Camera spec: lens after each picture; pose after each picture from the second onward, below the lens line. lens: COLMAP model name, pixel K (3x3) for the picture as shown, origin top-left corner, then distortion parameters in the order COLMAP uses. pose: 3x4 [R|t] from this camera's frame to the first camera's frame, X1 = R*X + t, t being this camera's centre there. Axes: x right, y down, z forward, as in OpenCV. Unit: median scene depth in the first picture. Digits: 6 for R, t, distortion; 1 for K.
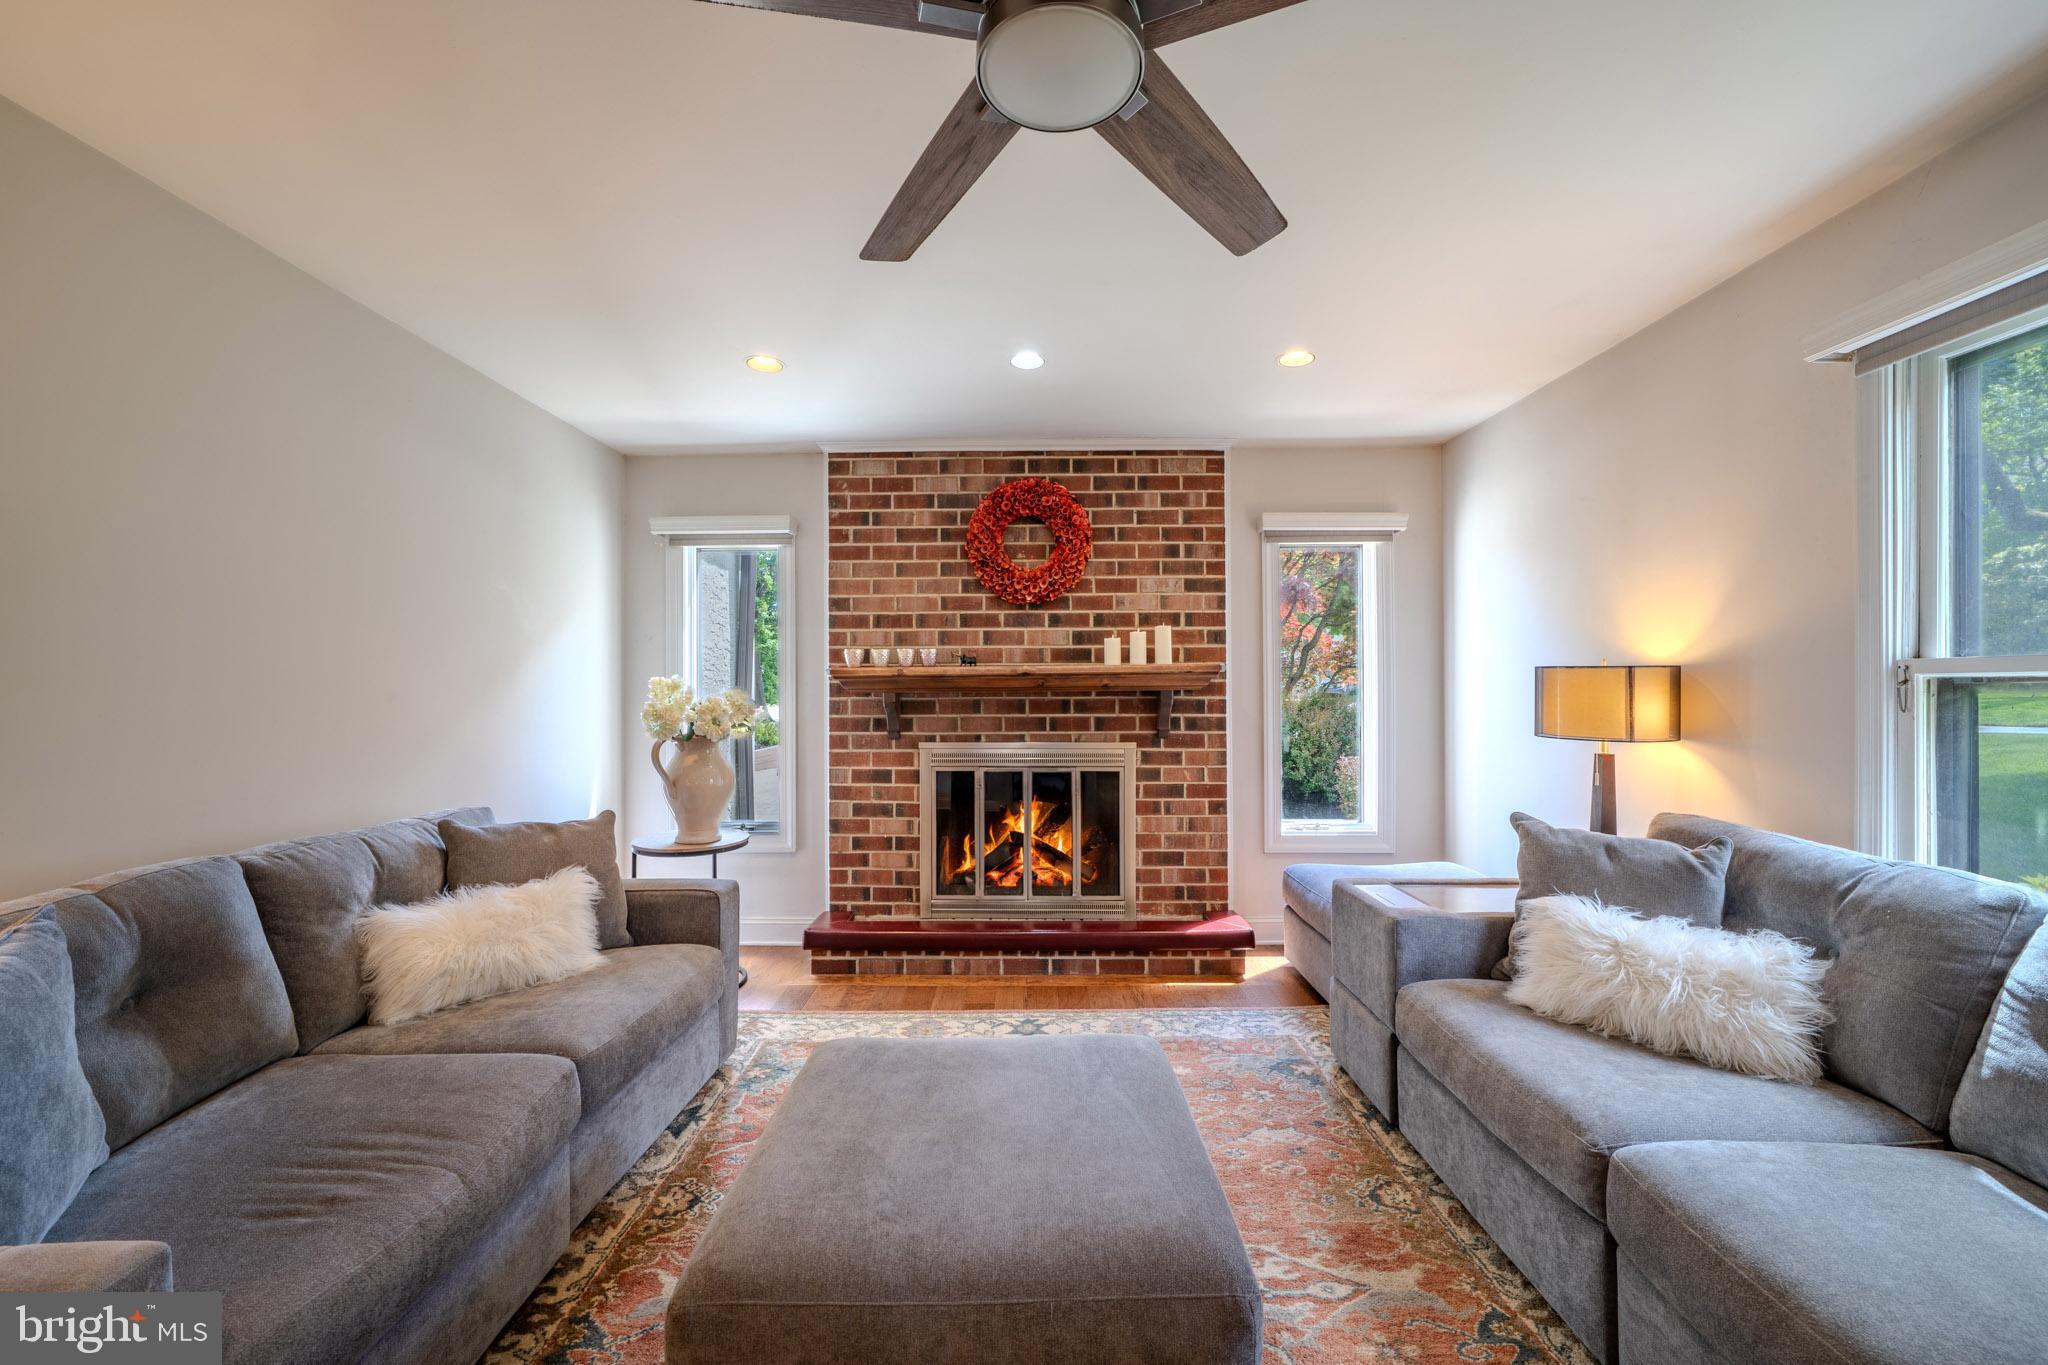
lens RADIAL K [[795.4, 0, 1014.2], [0, 795.4, 681.9], [0, 0, 1]] dist [-0.001802, 0.000519]
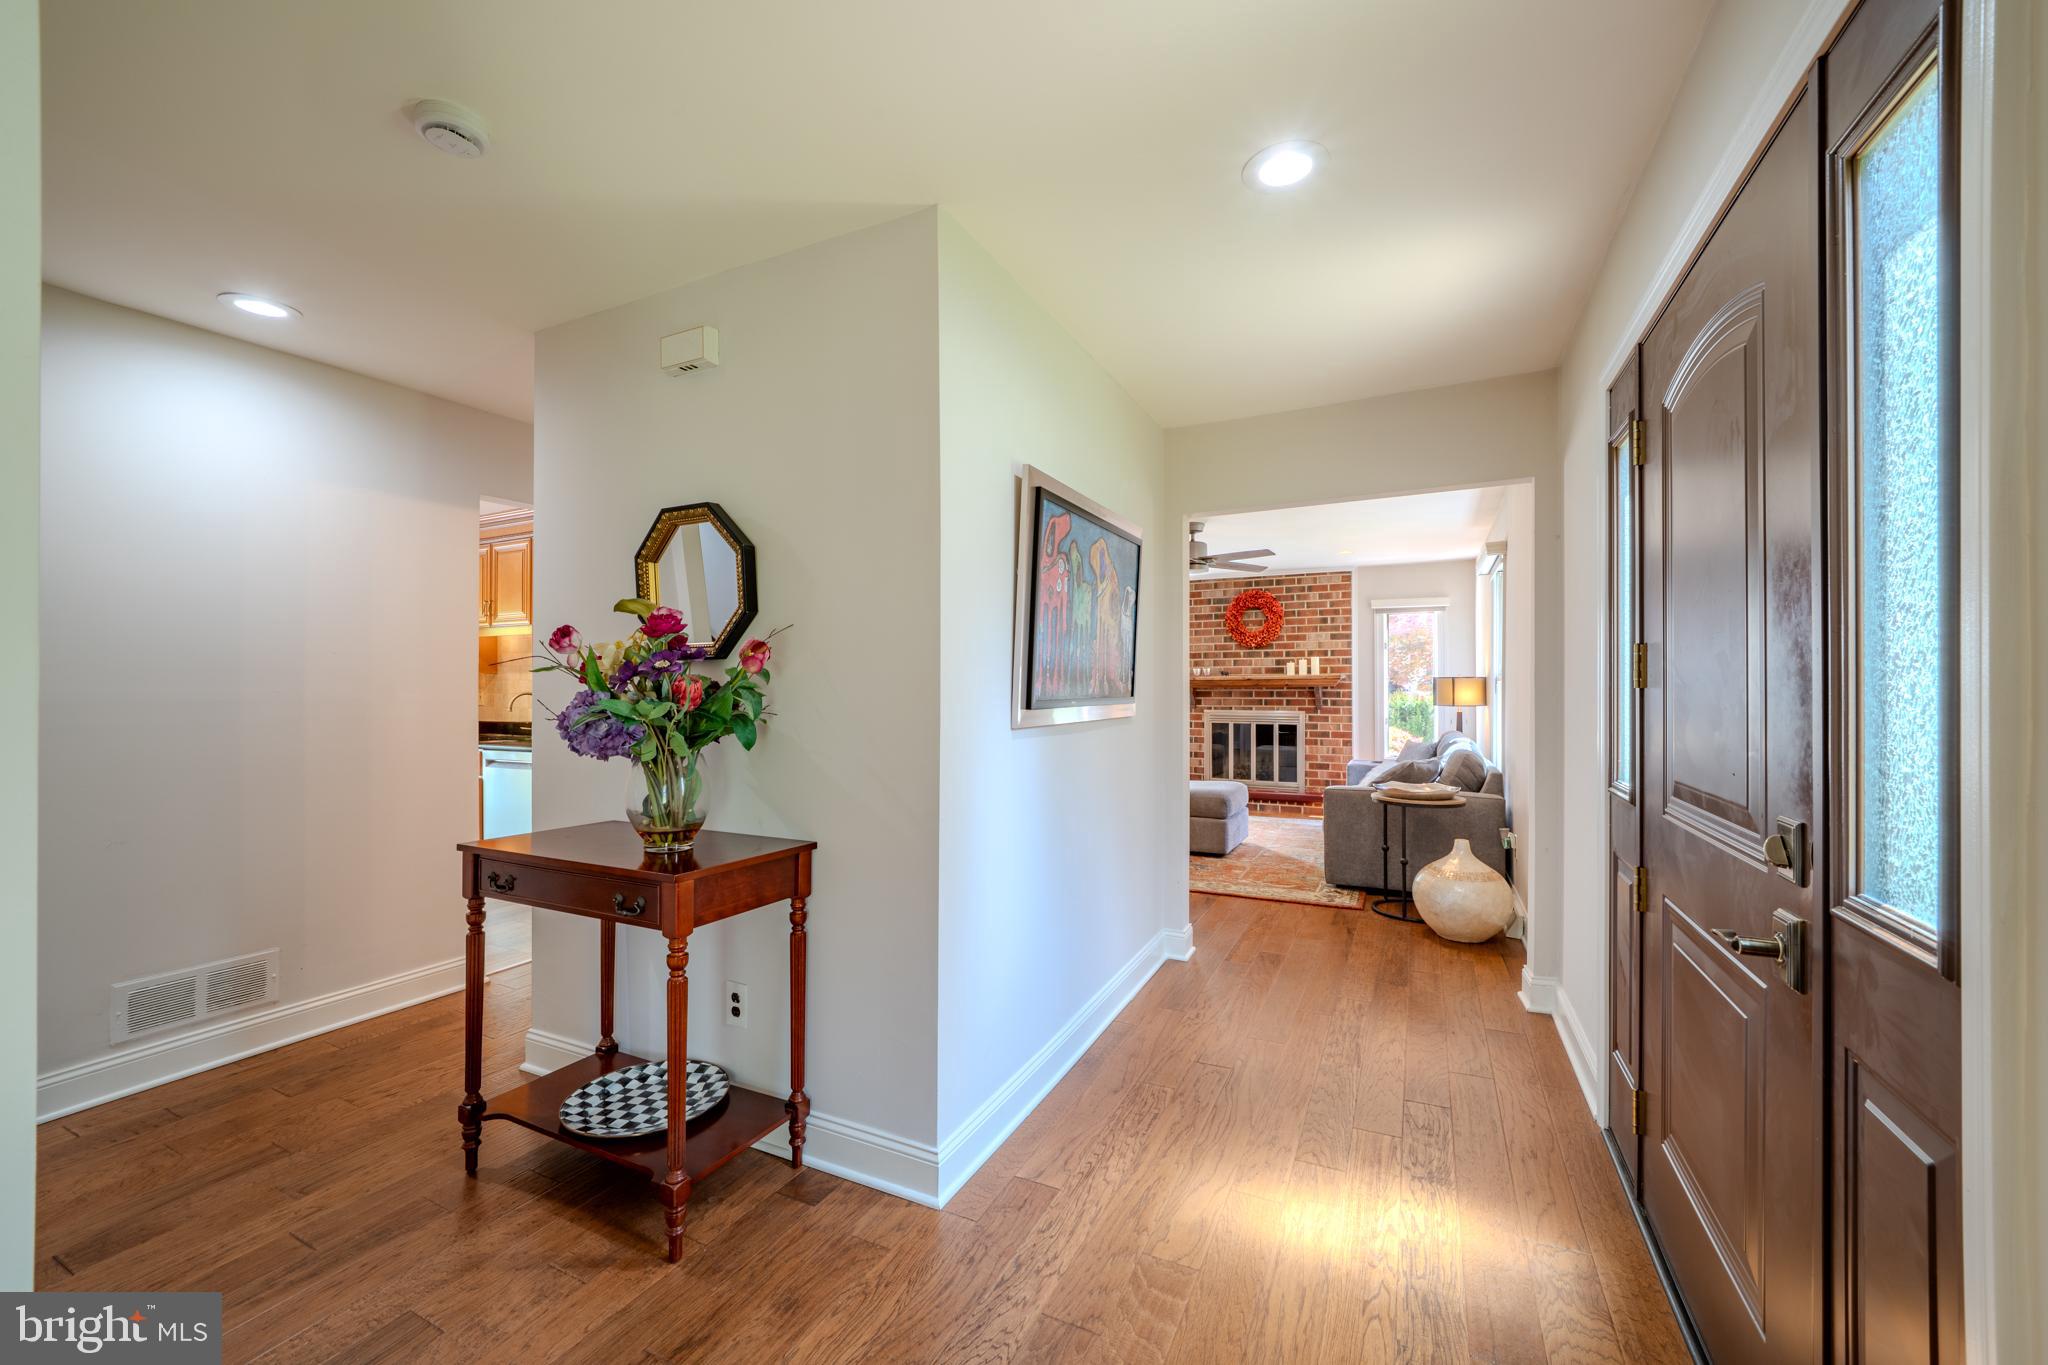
lens RADIAL K [[795.4, 0, 1029.0], [0, 795.4, 683.5], [0, 0, 1]] dist [-0.001802, 0.000519]
pose [[0.898752, 0.000438, -0.438457, 0.419585], [0.000656, 0.999997, 0.002343, -0.003636], [0.438457, -0.002393, 0.898749, -1.232107]]
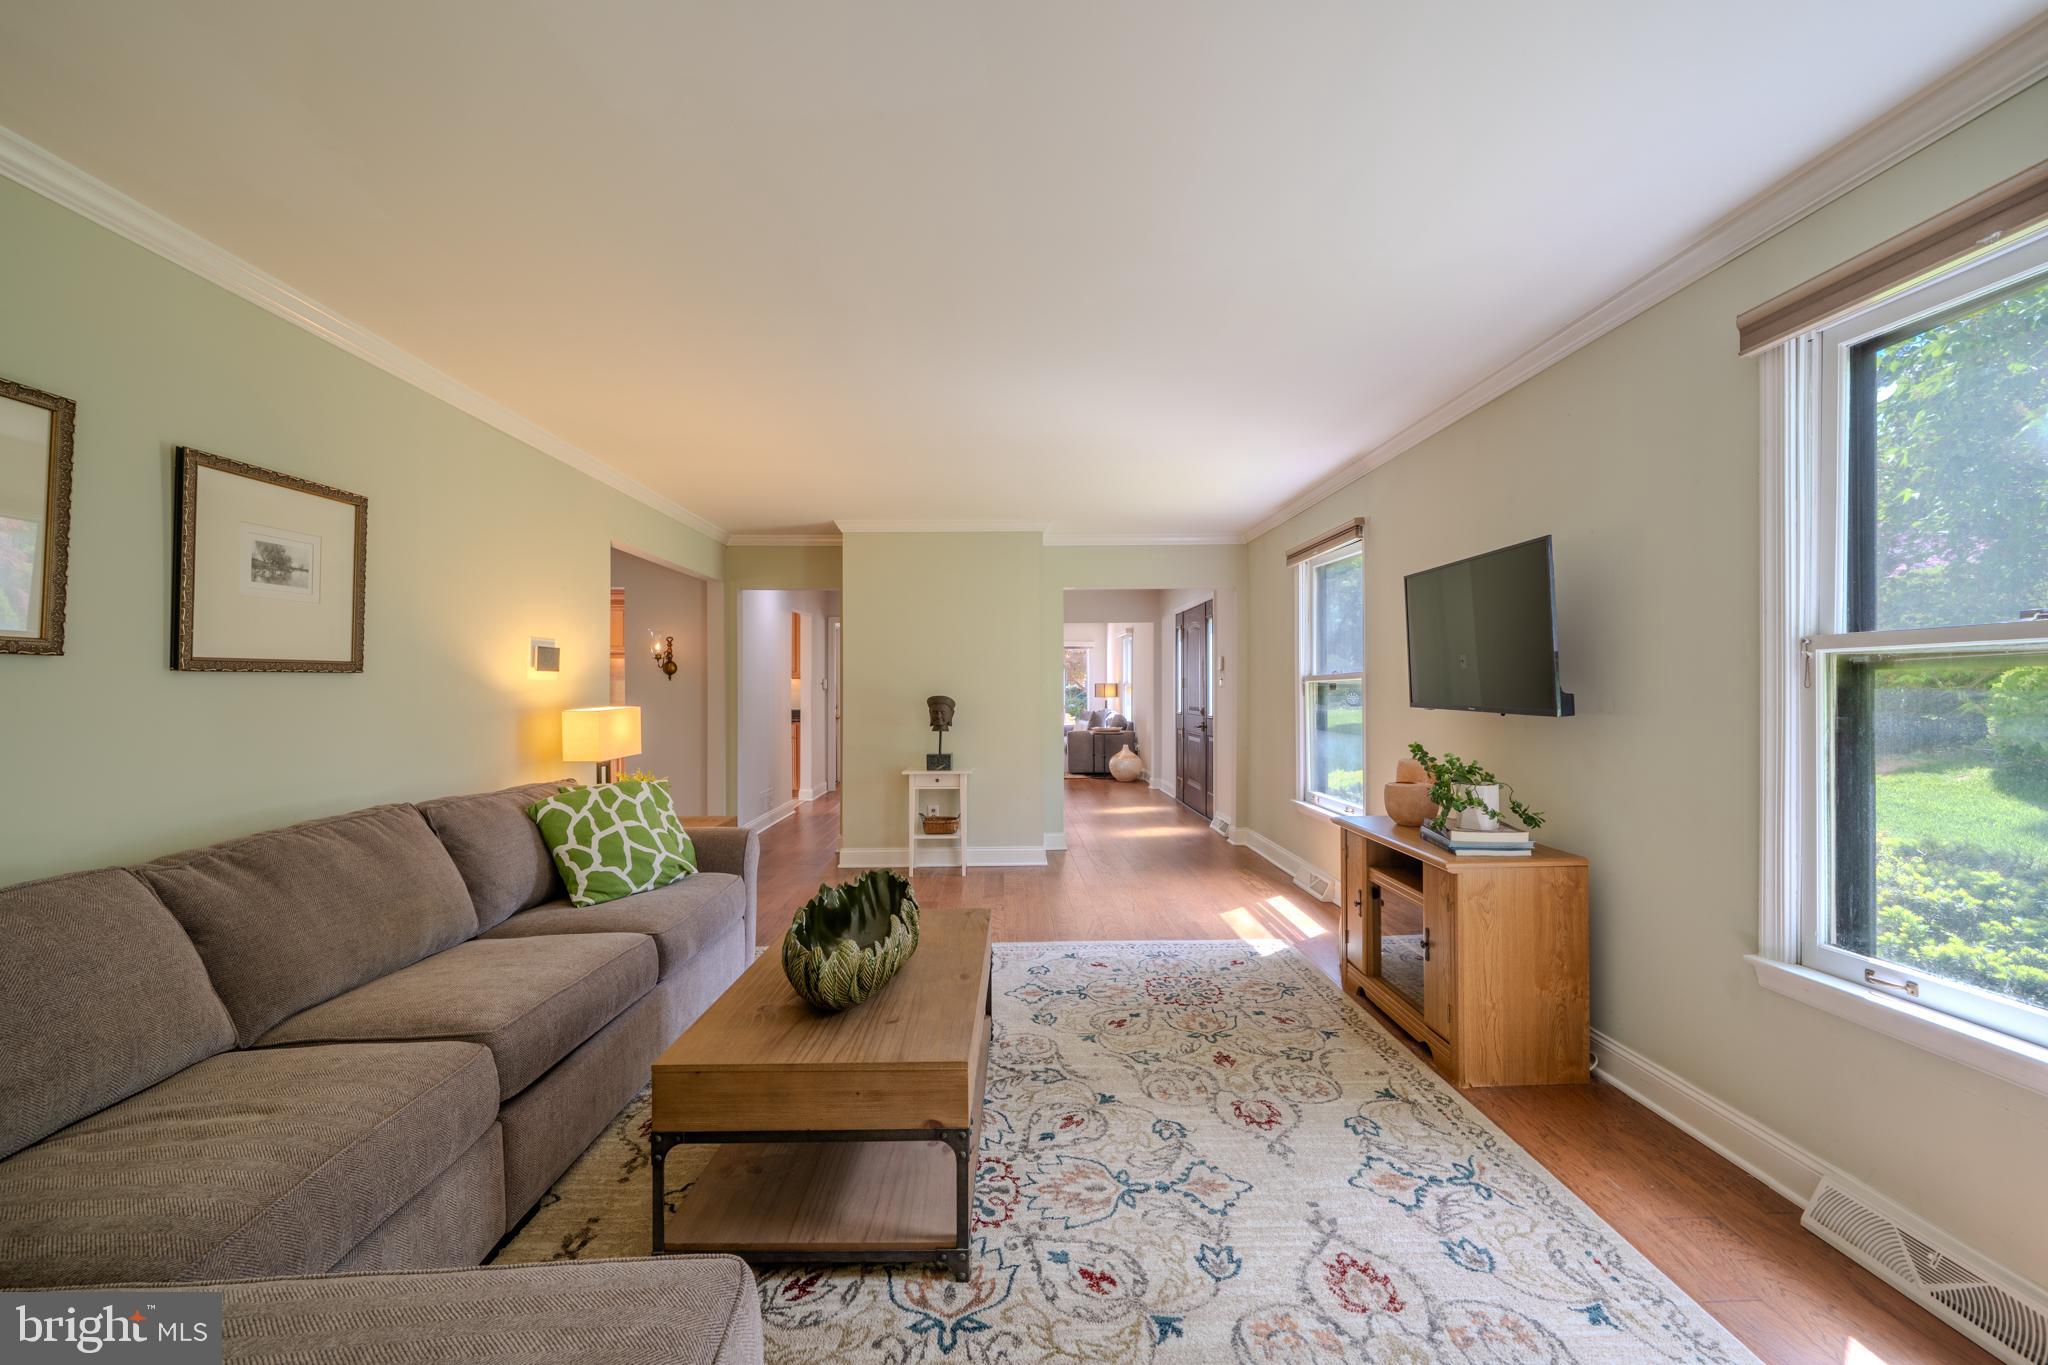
lens RADIAL K [[795.4, 0, 1023.1], [0, 795.4, 685.3], [0, 0, 1]] dist [-0.001802, 0.000519]
pose [[0.999587, -0.000158, 0.028738, 0.041572], [0.000082, 0.999997, 0.002639, -0.013316], [-0.028738, -0.002635, 0.999584, -2.800556]]
